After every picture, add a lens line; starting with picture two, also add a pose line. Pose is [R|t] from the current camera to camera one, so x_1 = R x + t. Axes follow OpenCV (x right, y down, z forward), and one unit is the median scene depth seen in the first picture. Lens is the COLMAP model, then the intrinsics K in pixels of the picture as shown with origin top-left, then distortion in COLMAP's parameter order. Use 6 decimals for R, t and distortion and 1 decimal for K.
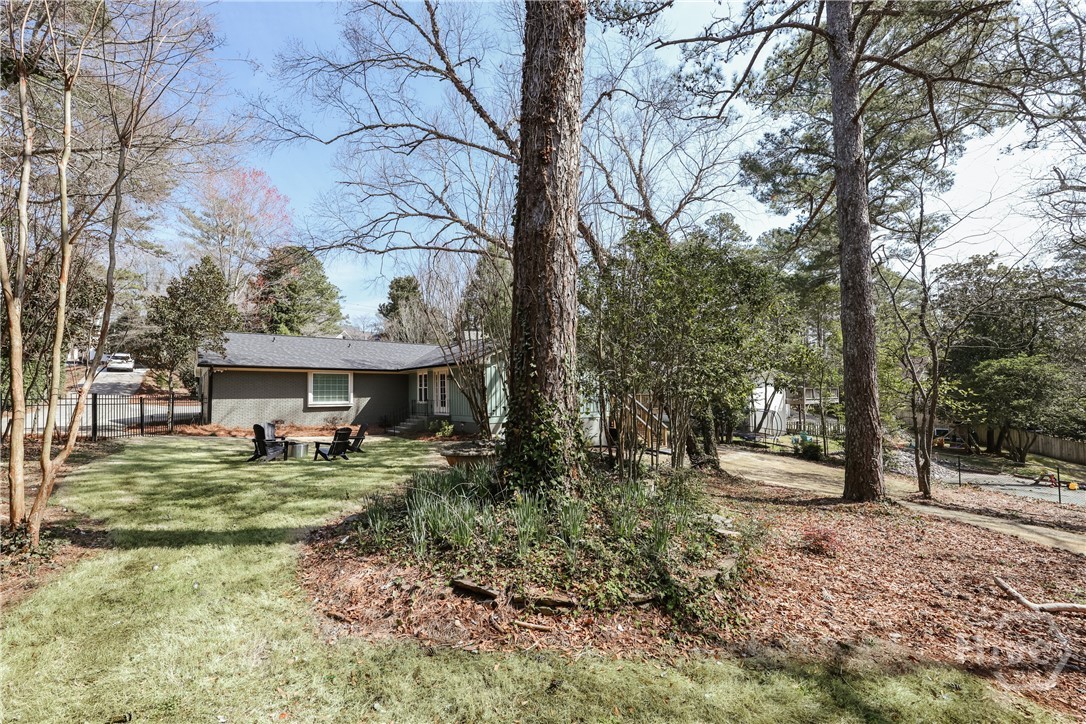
lens RADIAL K [[437.1, 0, 546.9], [0, 437.1, 380.4], [0, 0, 1]] dist [0.000262, 0.000187]
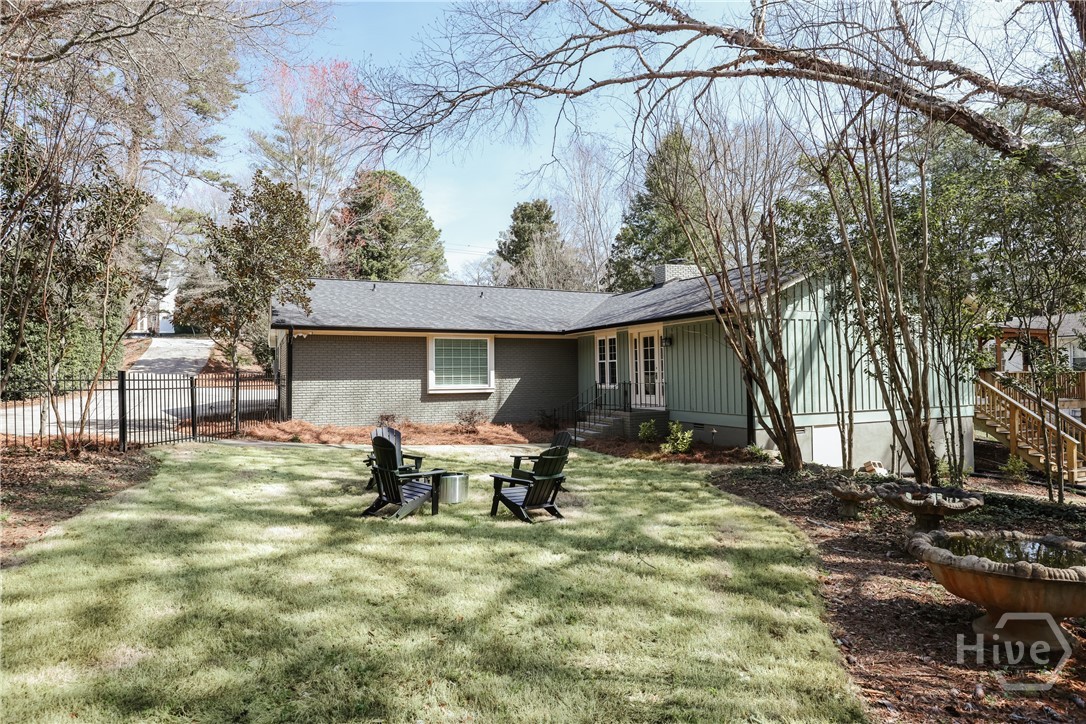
lens RADIAL K [[616.1, 0, 565.1], [0, 616.1, 364.8], [0, 0, 1]] dist [0.002313, -0.000071]
pose [[0.972964, -0.003231, -0.230936, -0.155484], [0.007439, 0.999822, 0.017350, 0.007007], [0.230838, -0.018599, 0.972814, 0.198745]]
